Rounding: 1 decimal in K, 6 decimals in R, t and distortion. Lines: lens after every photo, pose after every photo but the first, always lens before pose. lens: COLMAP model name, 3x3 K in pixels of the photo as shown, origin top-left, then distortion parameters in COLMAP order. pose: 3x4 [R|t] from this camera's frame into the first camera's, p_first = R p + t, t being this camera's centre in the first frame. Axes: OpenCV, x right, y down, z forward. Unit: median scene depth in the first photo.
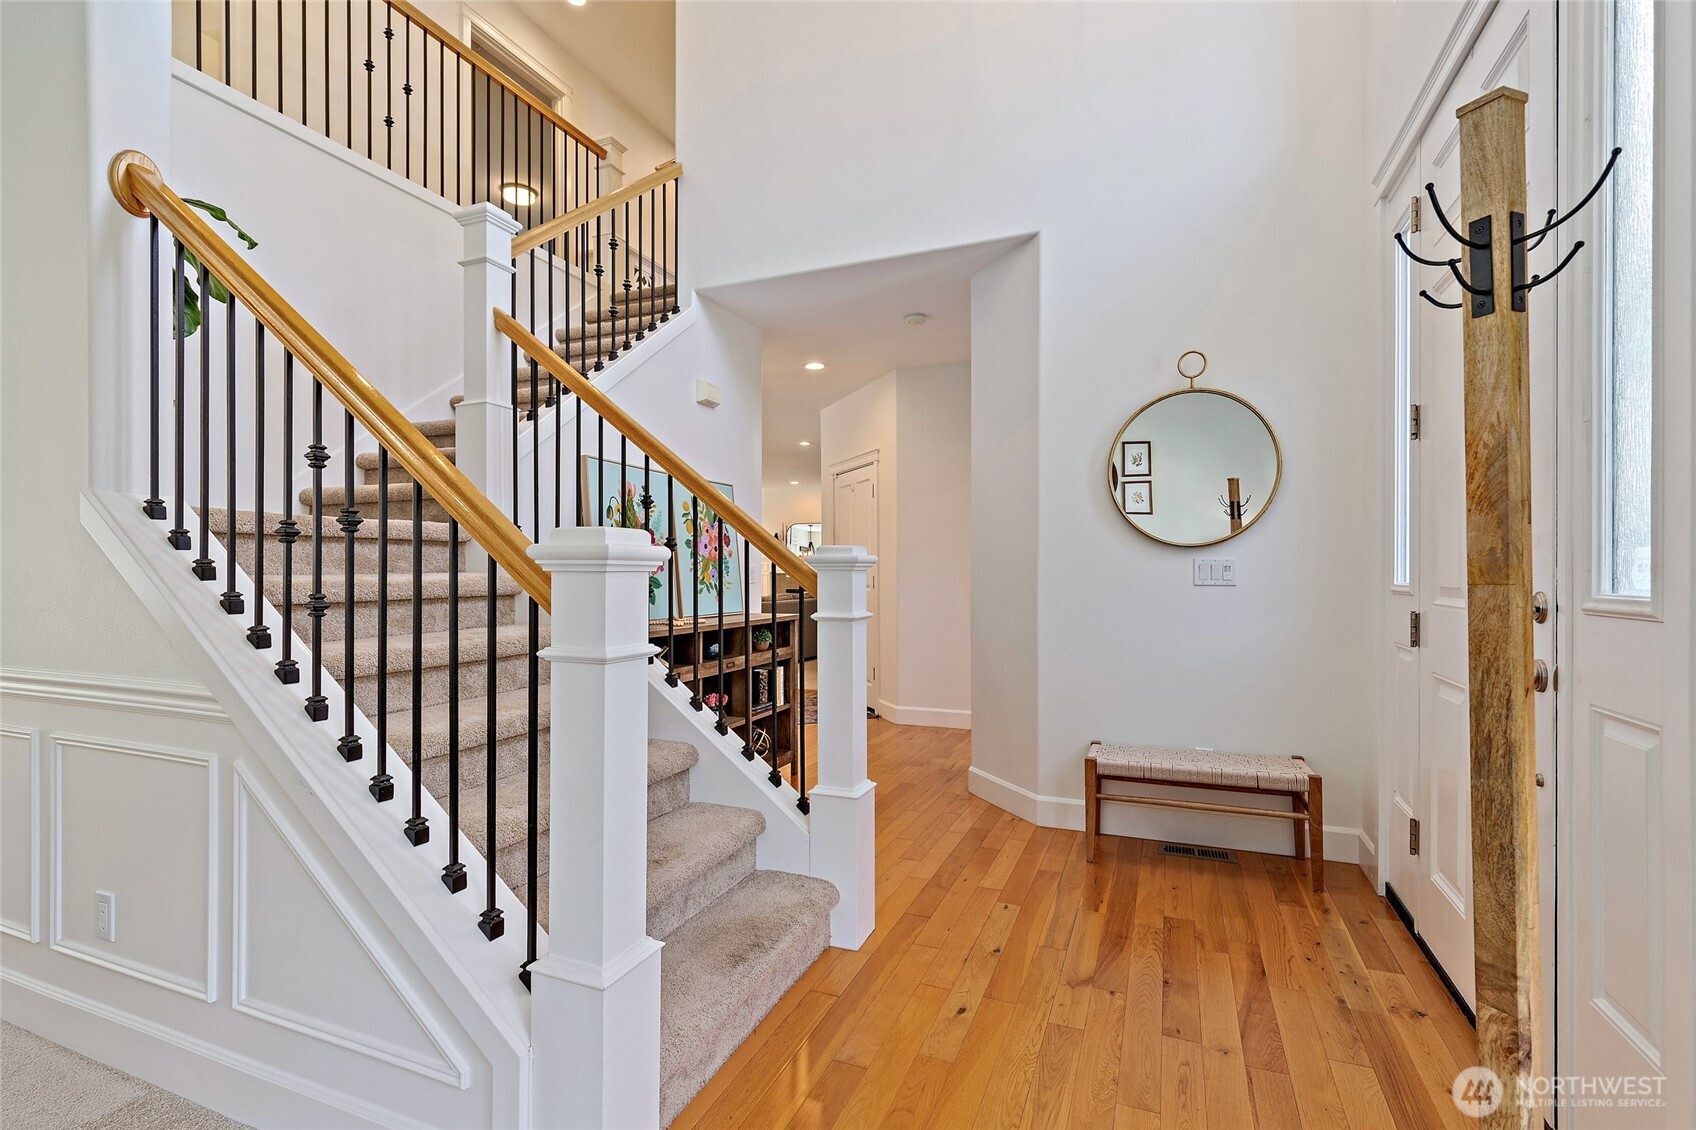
lens RADIAL K [[761.4, 0, 847.9], [0, 761.4, 575.5], [0, 0, 1]] dist [0.006030, 0.000119]
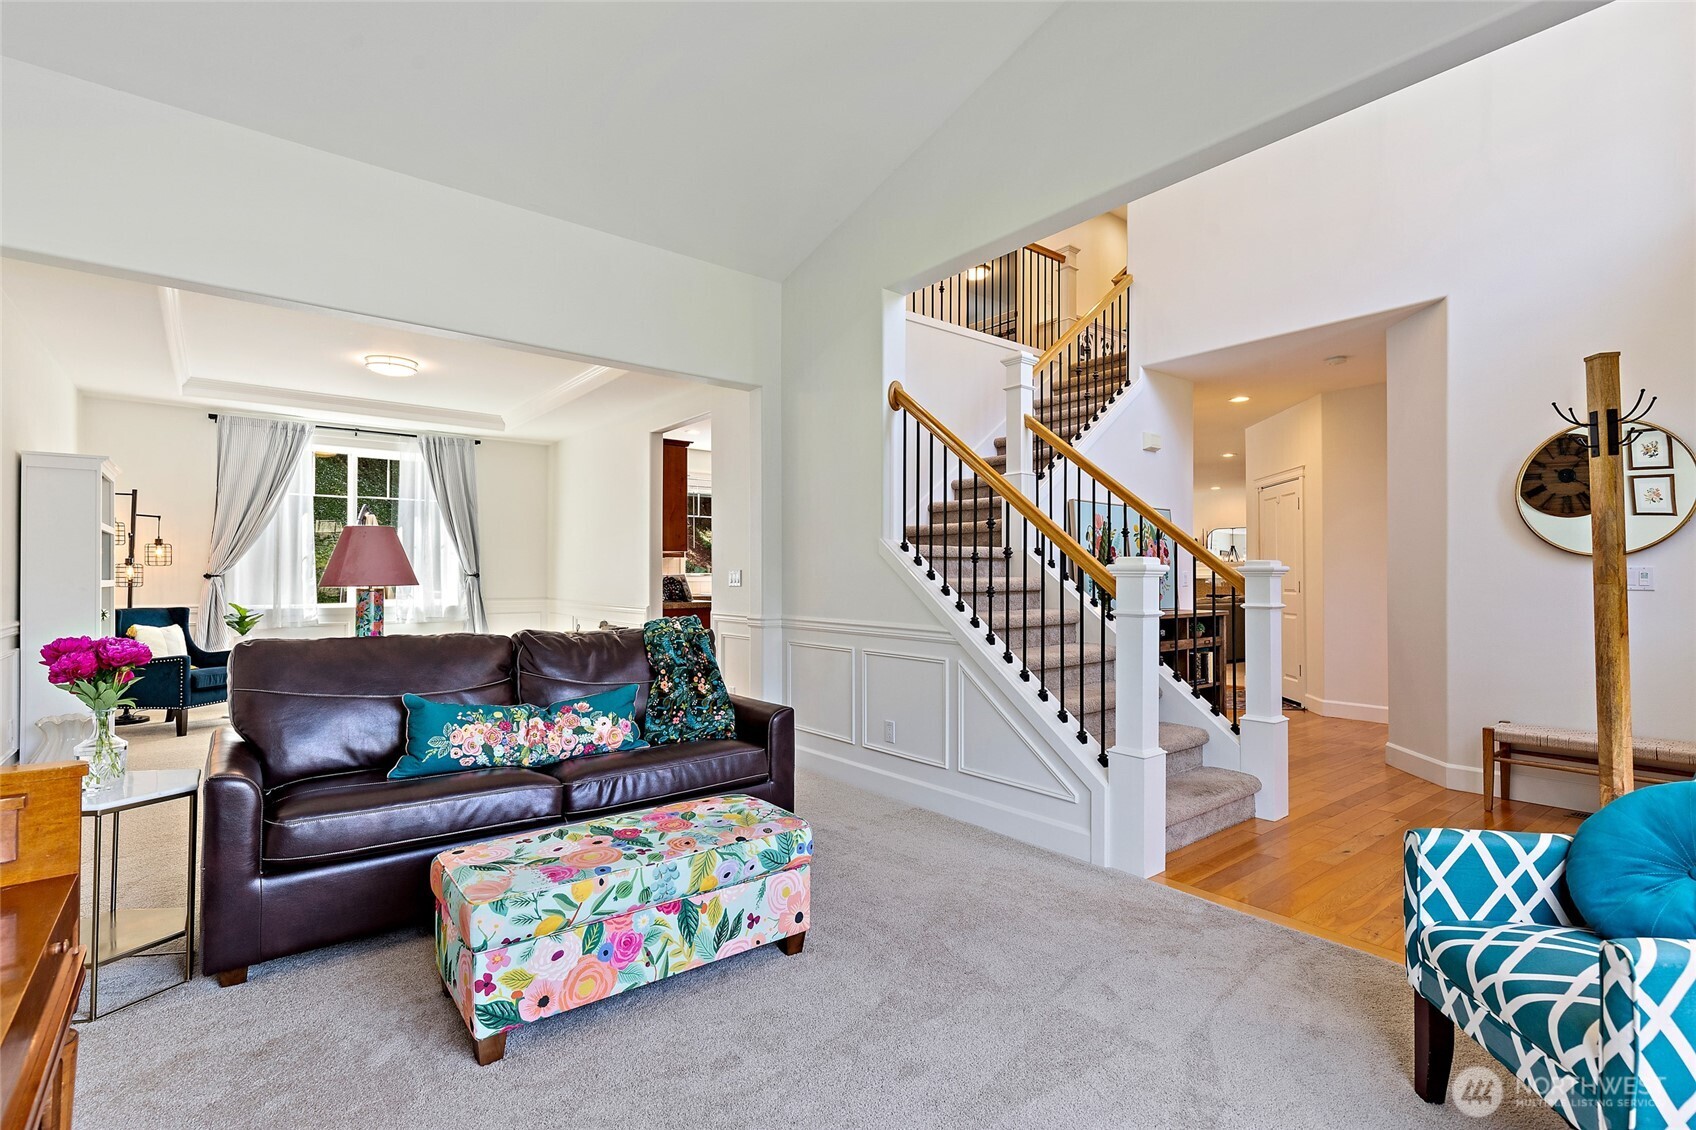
lens RADIAL K [[844.3, 0, 855.4], [0, 844.3, 562.8], [0, 0, 1]] dist [0.003494, 0.009663]
pose [[0.892764, -0.004422, -0.450503, 0.020356], [-0.005639, 0.999764, -0.020989, 0.004919], [0.450489, 0.021279, 0.892528, -0.663245]]
